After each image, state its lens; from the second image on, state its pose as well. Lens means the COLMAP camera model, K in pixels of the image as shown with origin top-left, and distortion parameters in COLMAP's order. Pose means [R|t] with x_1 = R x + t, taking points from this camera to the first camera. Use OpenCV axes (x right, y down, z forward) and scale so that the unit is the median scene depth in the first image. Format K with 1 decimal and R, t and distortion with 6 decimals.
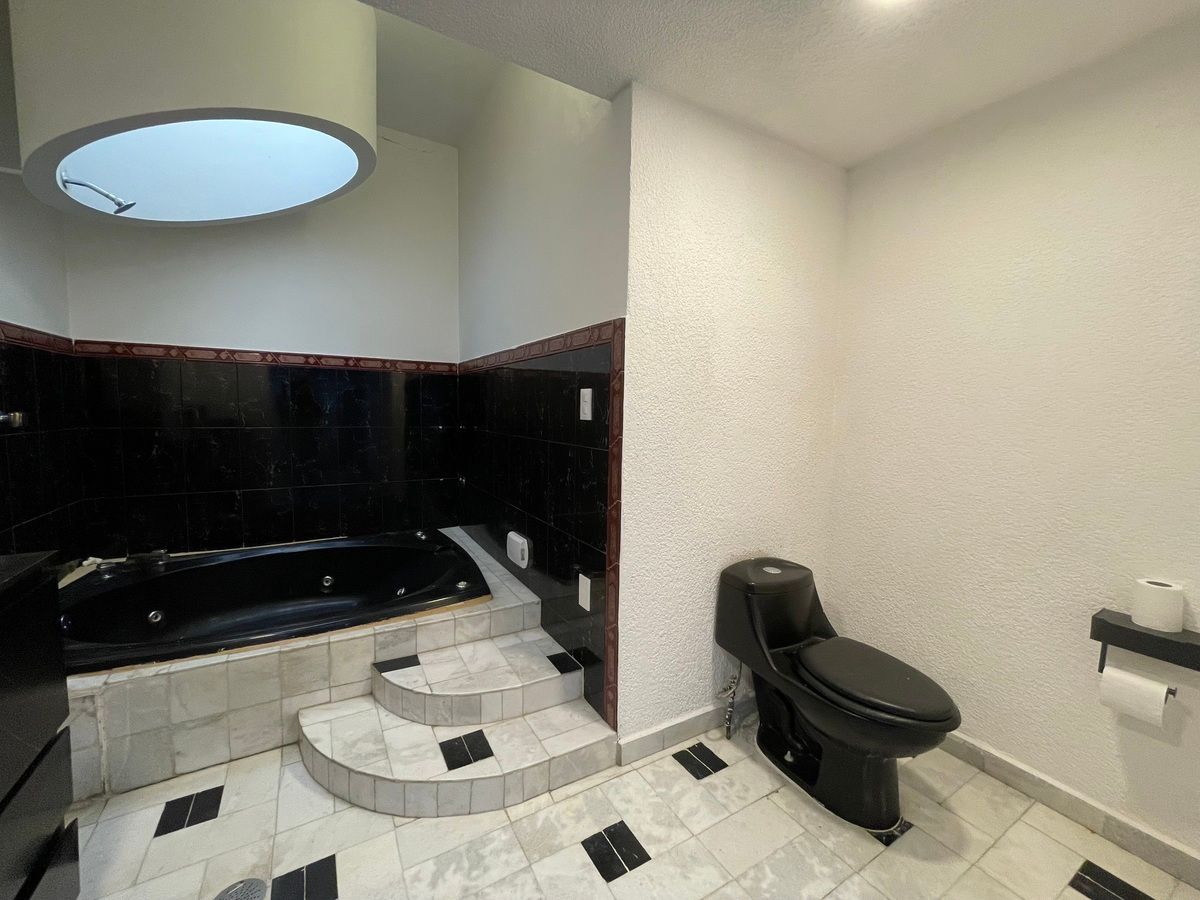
lens RADIAL K [[485.0, 0, 598.9], [0, 485.0, 447.9], [0, 0, 1]] dist [-0.003628, 0.000744]
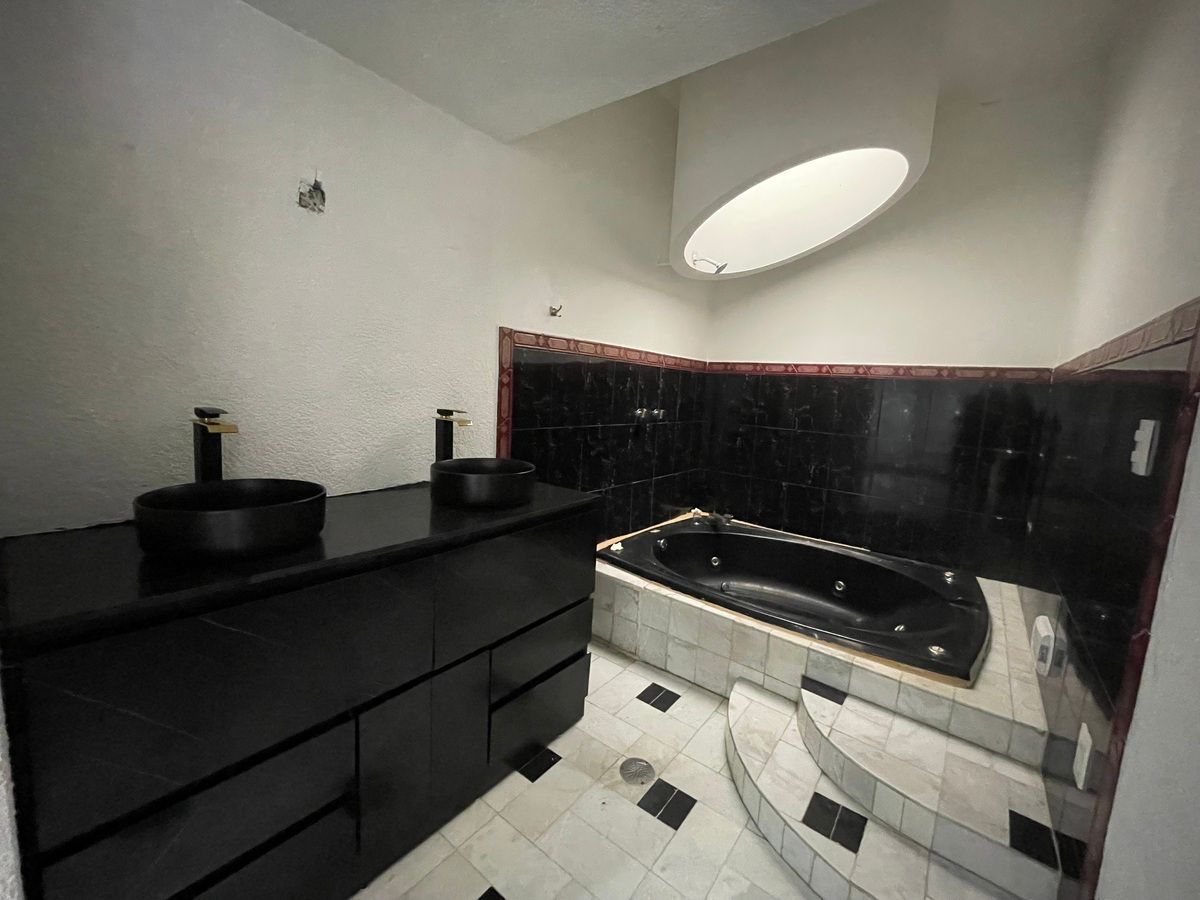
lens RADIAL K [[485.0, 0, 599.4], [0, 485.0, 447.3], [0, 0, 1]] dist [-0.003628, 0.000744]
pose [[0.370959, 0.119656, -0.920908, 0.244702], [-0.122810, 0.989275, 0.079070, -0.052006], [0.920493, 0.083765, 0.381675, 0.183425]]
